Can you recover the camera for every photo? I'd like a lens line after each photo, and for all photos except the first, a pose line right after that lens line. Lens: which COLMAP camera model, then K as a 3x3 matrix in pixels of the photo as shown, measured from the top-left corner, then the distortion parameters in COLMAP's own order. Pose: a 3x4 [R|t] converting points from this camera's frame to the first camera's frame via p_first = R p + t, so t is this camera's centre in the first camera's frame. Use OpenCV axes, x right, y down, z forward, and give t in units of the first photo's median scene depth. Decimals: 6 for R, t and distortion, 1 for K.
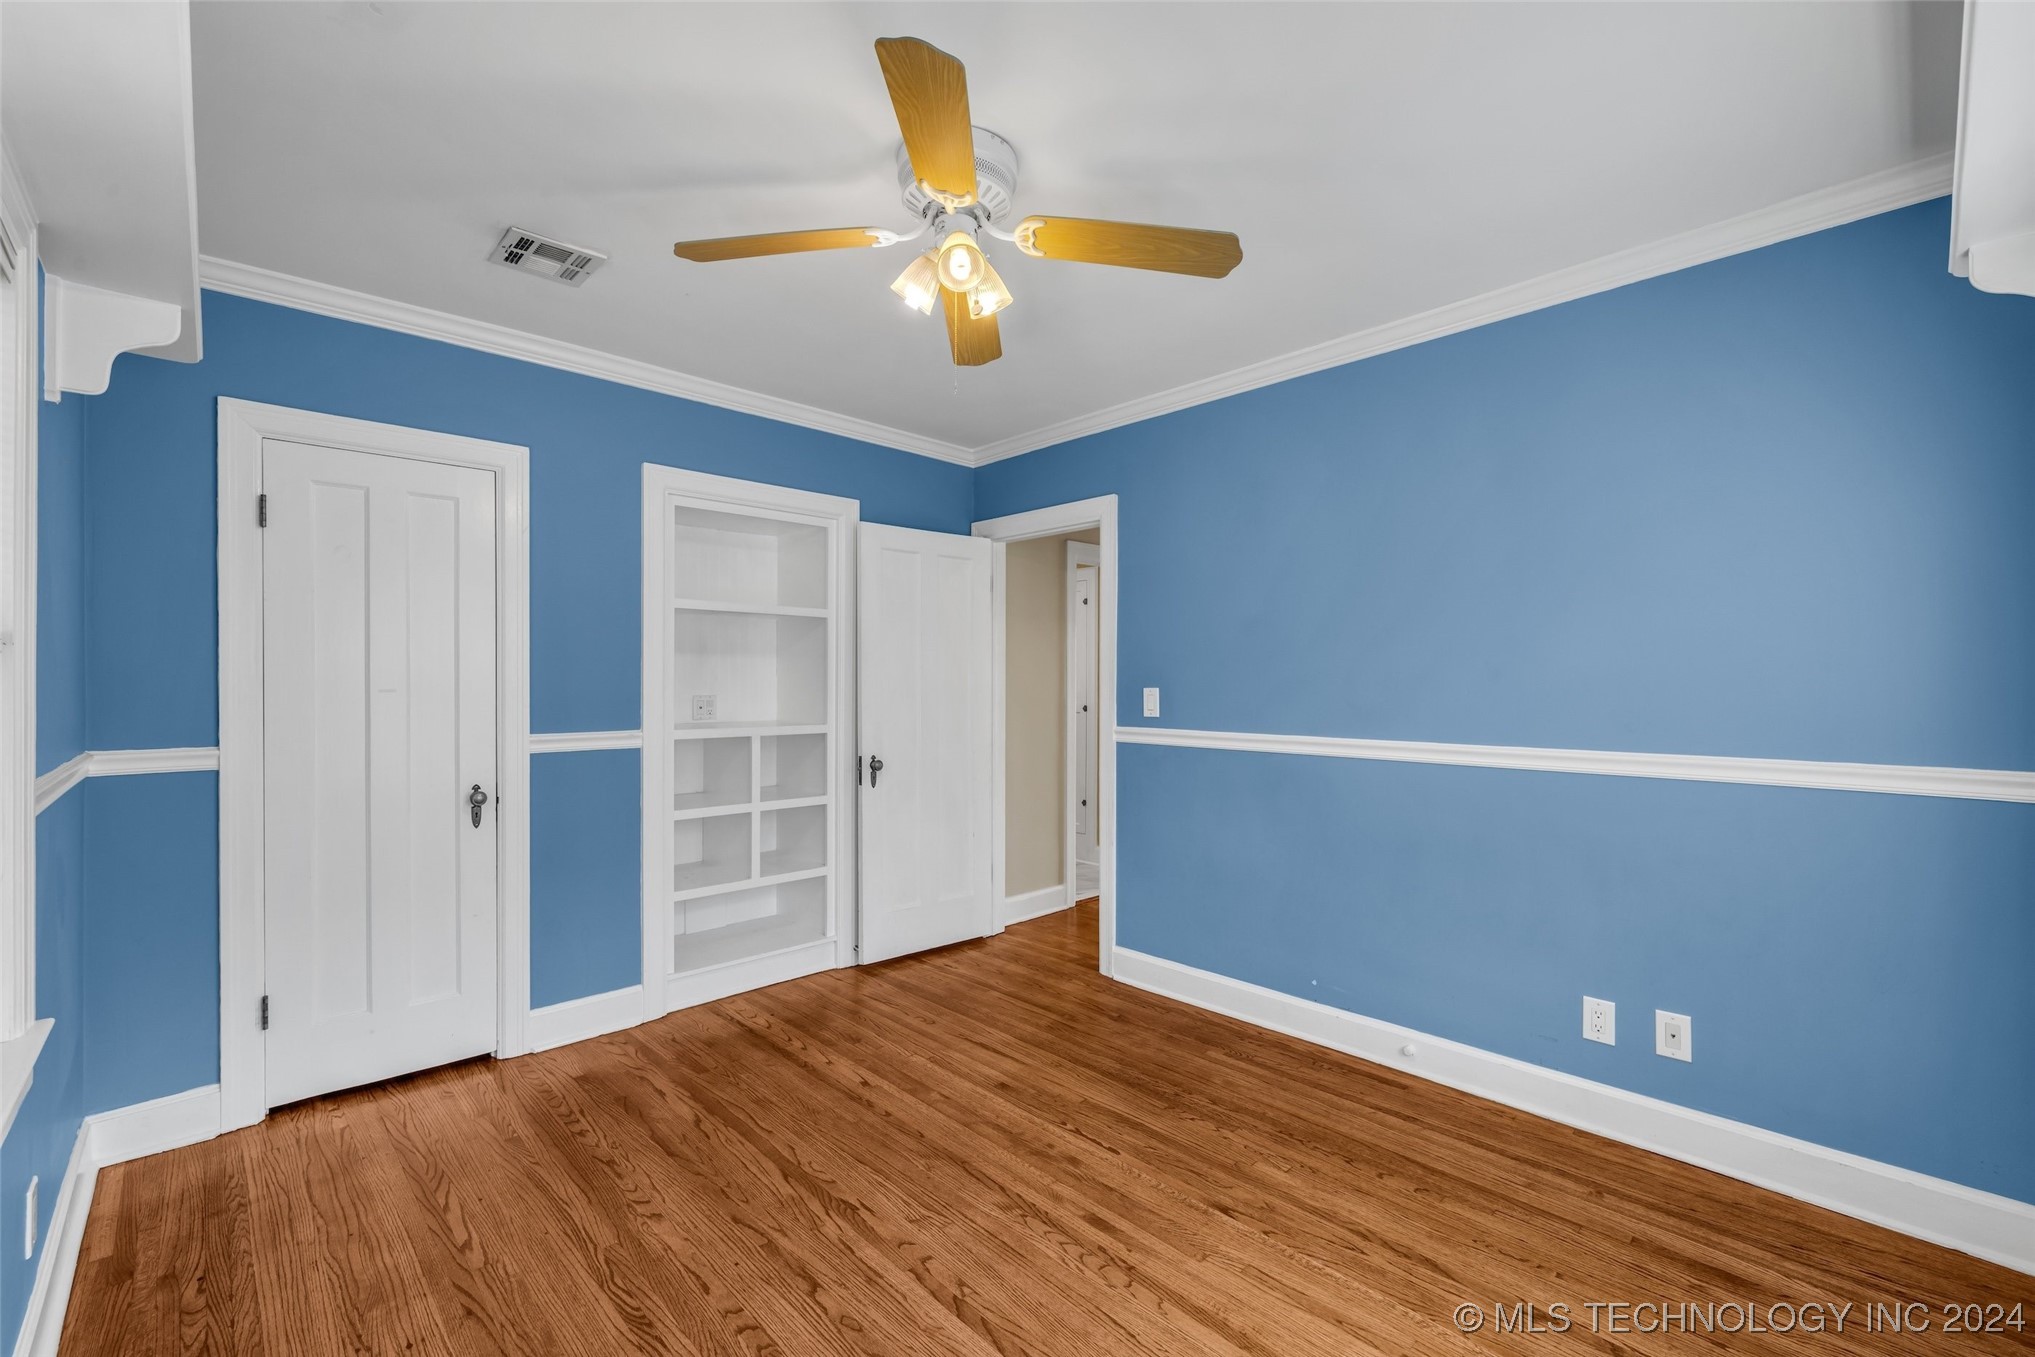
lens RADIAL K [[865.3, 0, 1019.7], [0, 865.3, 683.7], [0, 0, 1]] dist [0.002218, 0.000161]
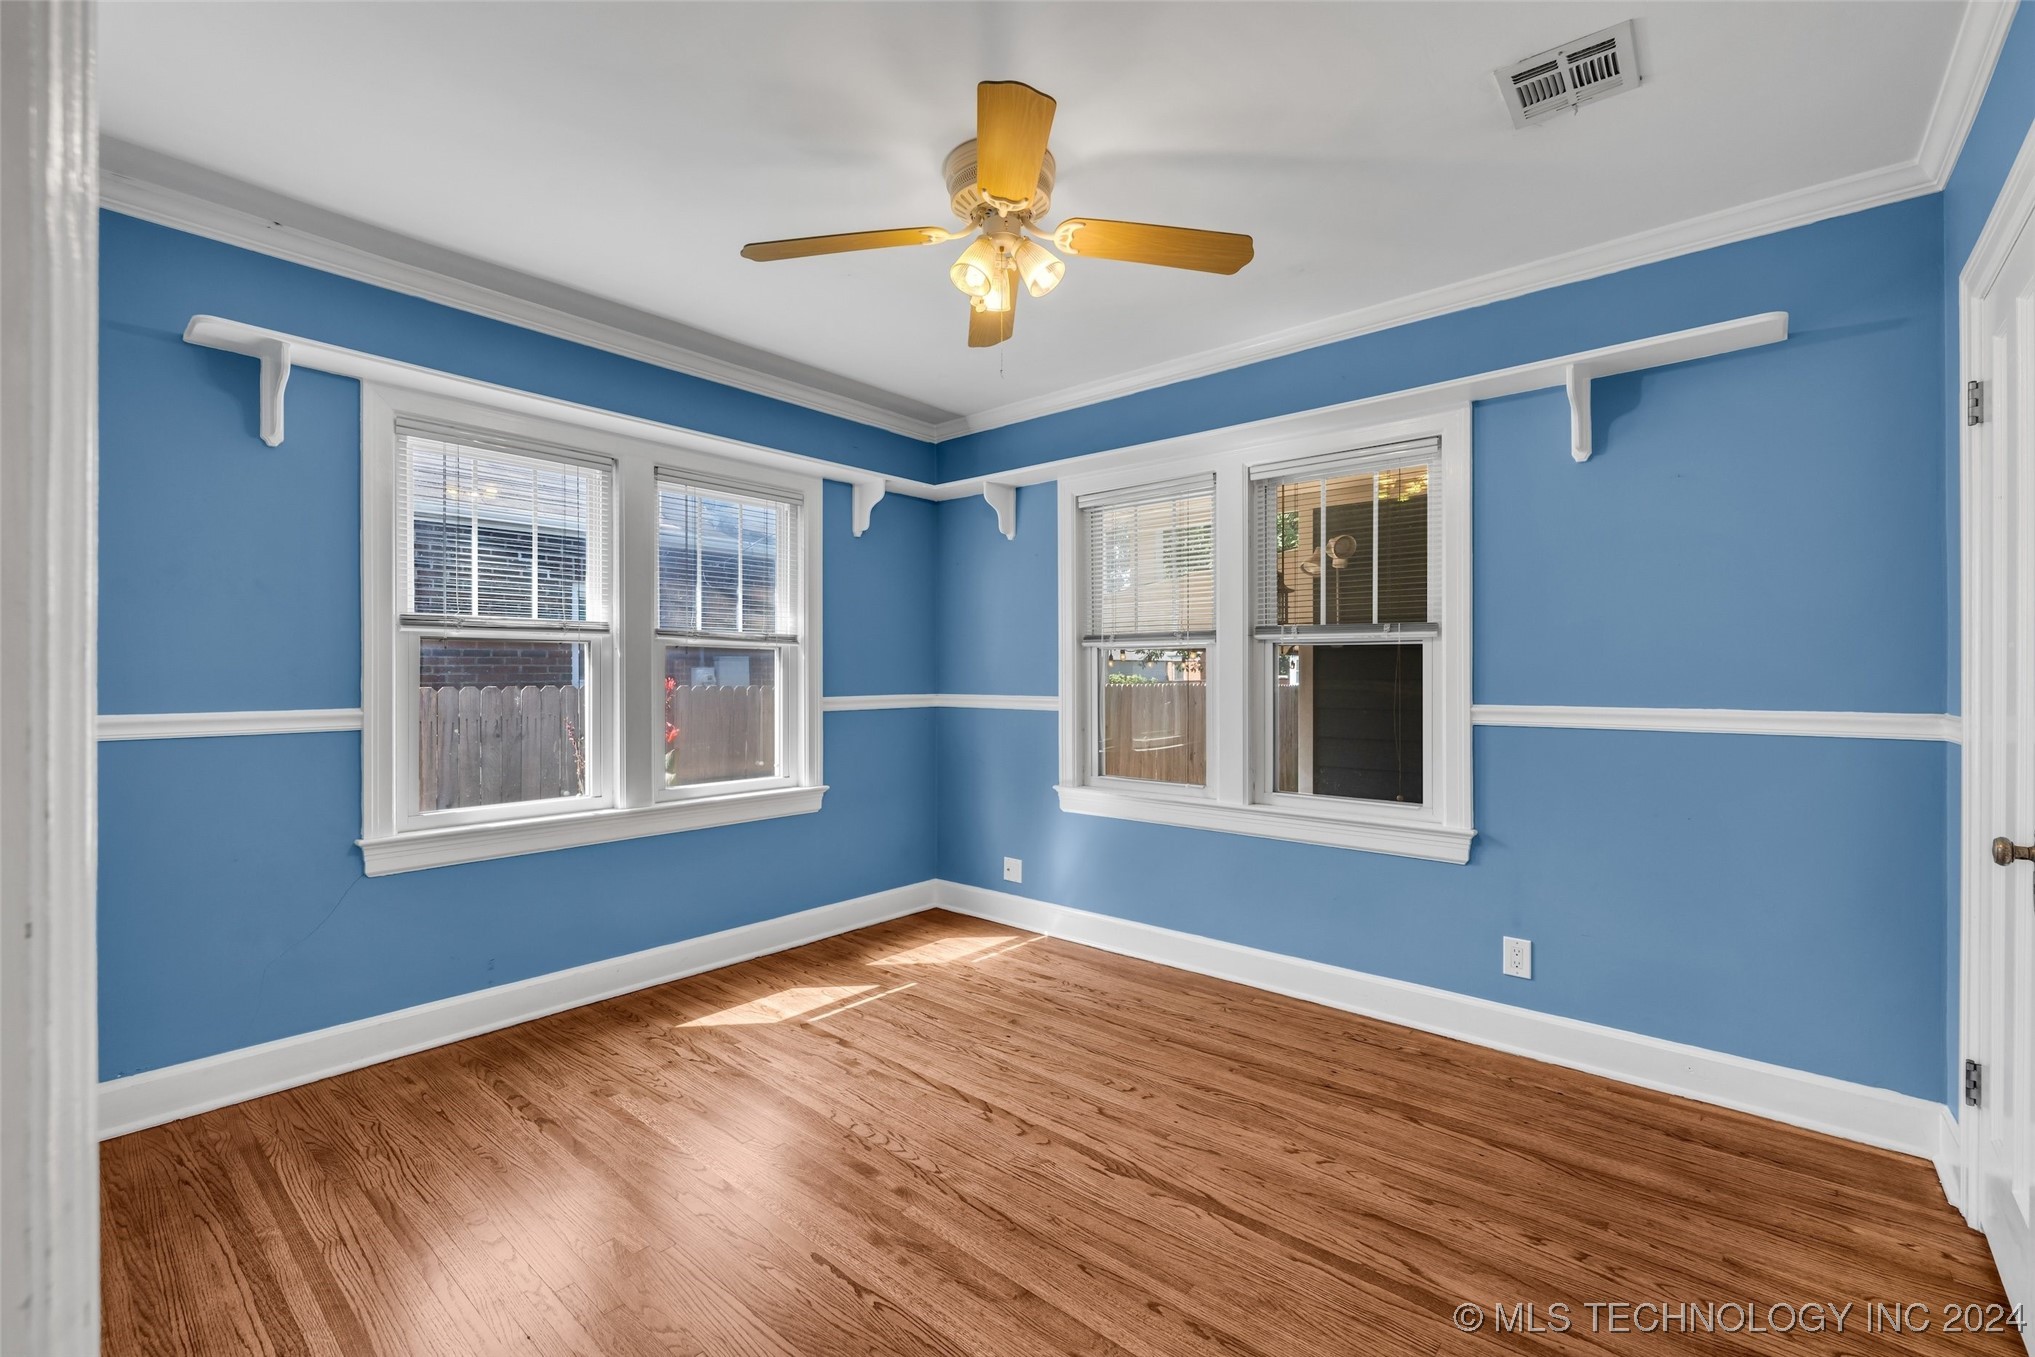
lens RADIAL K [[865.3, 0, 1031.0], [0, 865.3, 667.7], [0, 0, 1]] dist [0.002218, 0.000161]
pose [[-0.993402, -0.000597, -0.114681, 0.013150], [-0.000537, 1.000000, -0.000551, 0.030963], [0.114681, -0.000486, -0.993402, 1.941028]]
